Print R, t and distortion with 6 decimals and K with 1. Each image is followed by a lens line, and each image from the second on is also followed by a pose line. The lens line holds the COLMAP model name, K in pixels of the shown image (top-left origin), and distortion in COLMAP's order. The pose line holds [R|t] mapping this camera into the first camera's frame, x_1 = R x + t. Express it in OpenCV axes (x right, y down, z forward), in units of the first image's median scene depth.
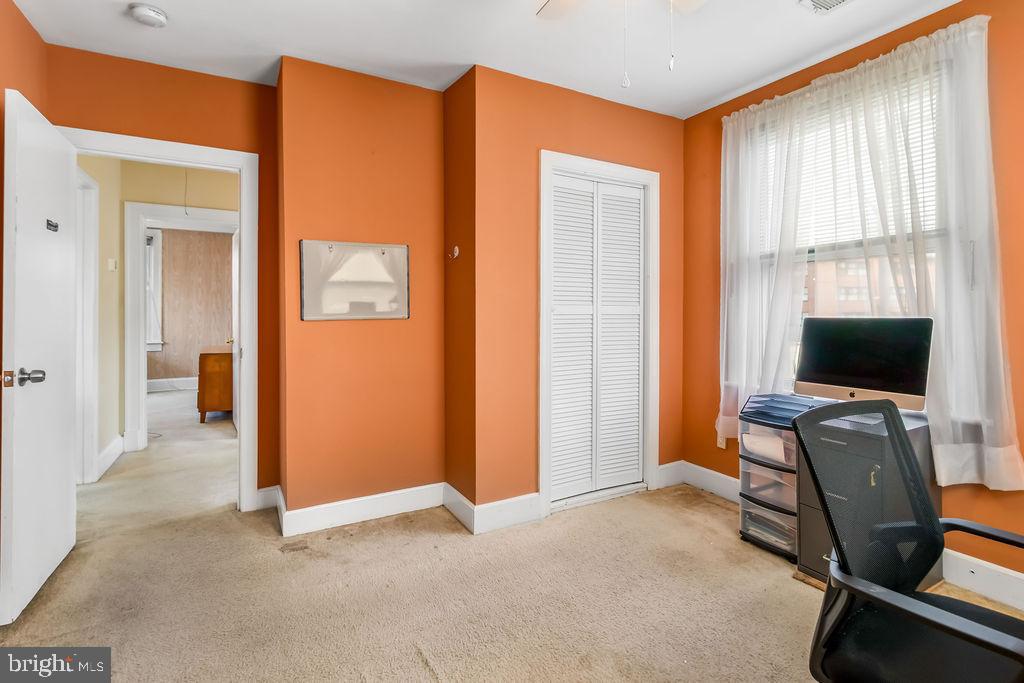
lens RADIAL K [[481.7, 0, 515.3], [0, 481.7, 323.8], [0, 0, 1]] dist [0.000484, 0.000065]
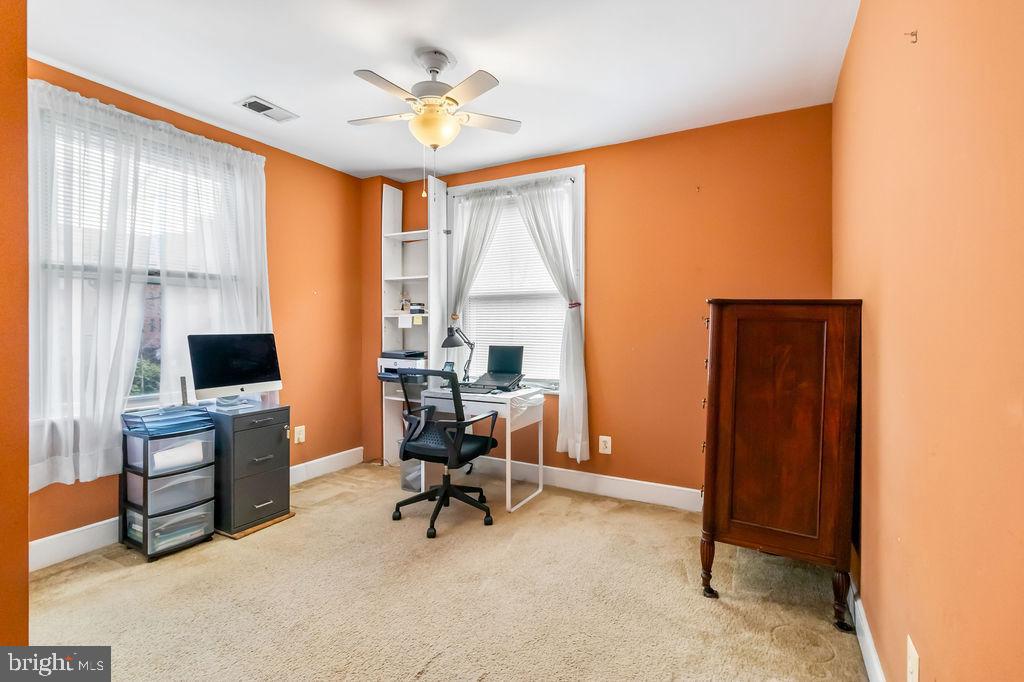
lens RADIAL K [[481.7, 0, 515.3], [0, 481.7, 323.3], [0, 0, 1]] dist [0.000484, 0.000065]
pose [[-0.530253, 0.010794, 0.847771, -0.795186], [0.014913, 0.999883, -0.003403, -0.022033], [-0.847708, 0.010838, -0.530352, 0.940056]]
